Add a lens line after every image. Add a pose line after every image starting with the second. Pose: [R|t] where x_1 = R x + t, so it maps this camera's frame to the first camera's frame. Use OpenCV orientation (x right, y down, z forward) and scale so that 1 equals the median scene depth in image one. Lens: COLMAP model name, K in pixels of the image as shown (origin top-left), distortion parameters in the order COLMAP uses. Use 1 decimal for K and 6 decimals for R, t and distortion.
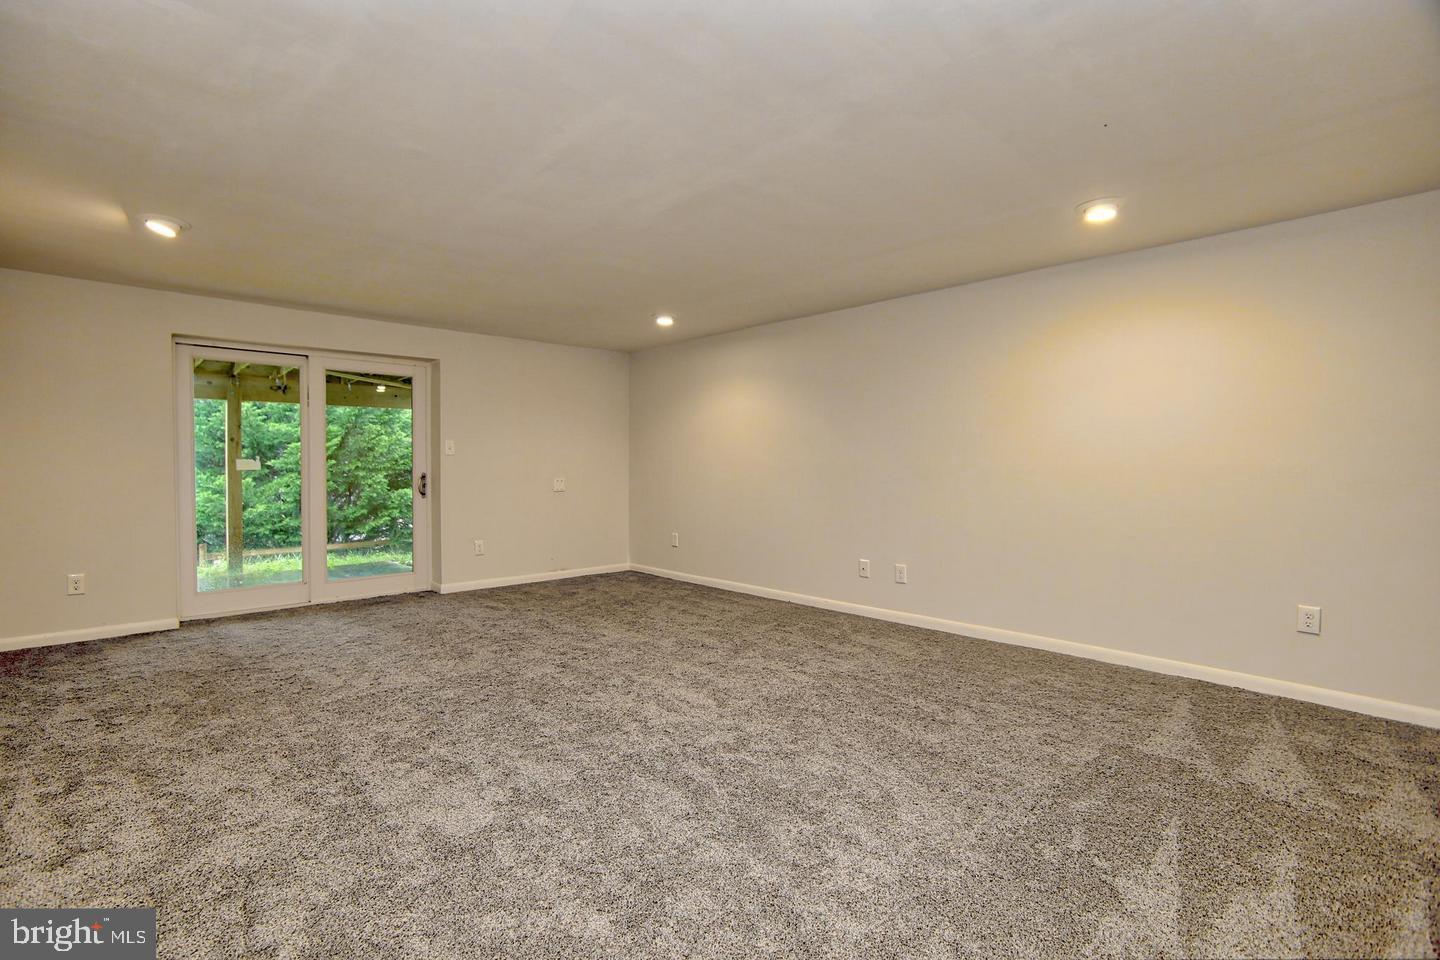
lens RADIAL K [[664.9, 0, 719.0], [0, 664.9, 475.0], [0, 0, 1]] dist [-0.014224, -0.000303]
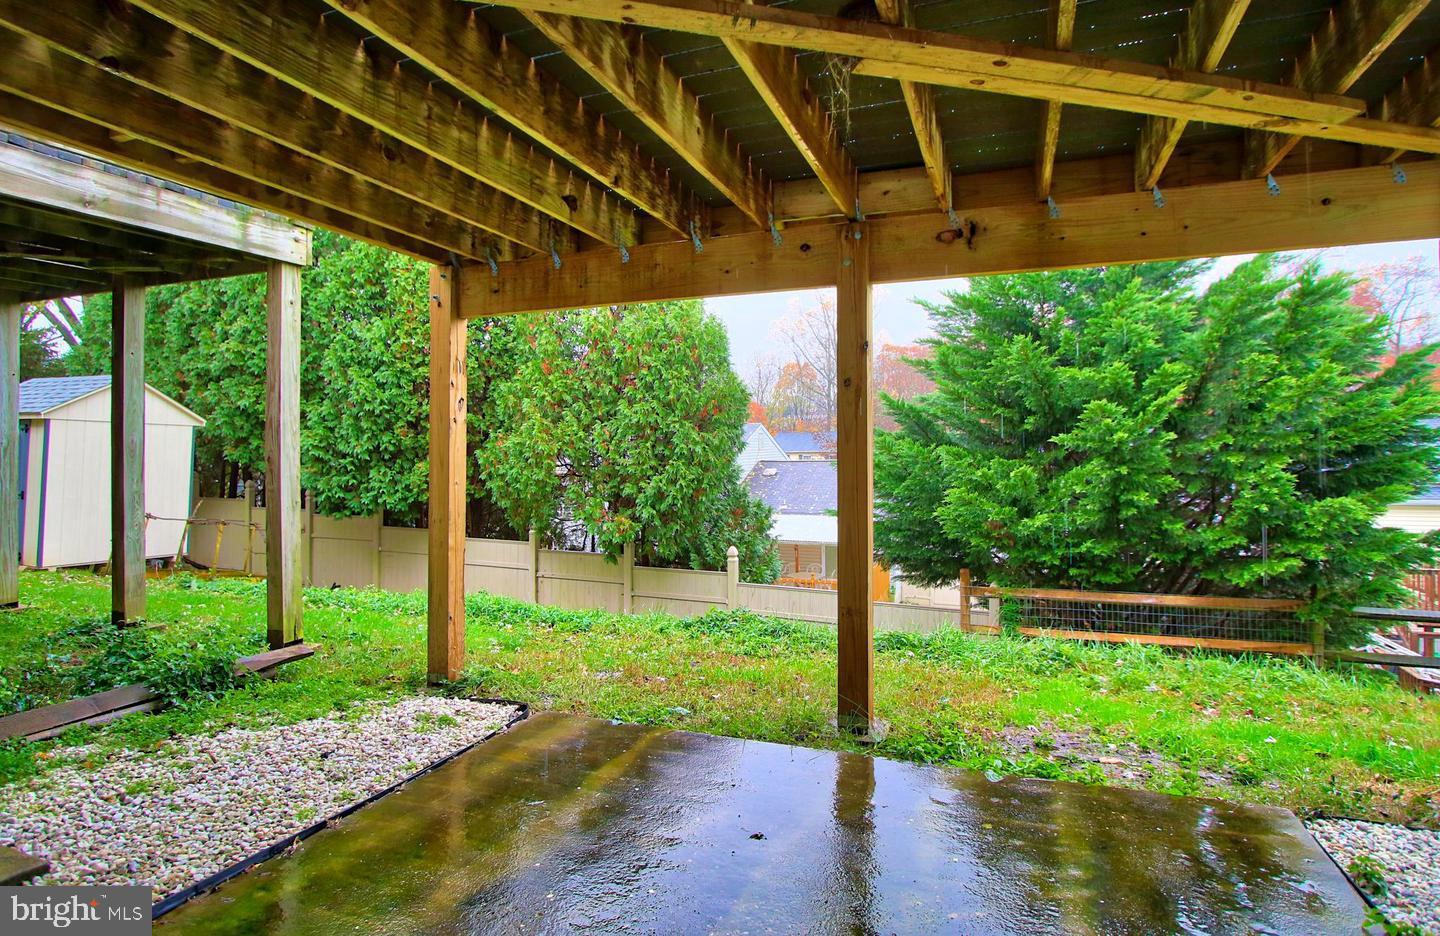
lens RADIAL K [[741.3, 0, 754.6], [0, 741.3, 438.5], [0, 0, 1]] dist [-0.000008, -0.000122]
pose [[0.460324, -0.007294, -0.887721, -0.226954], [-0.003847, 0.999940, -0.010211, -0.010563], [0.887743, 0.008116, 0.460268, 0.450908]]
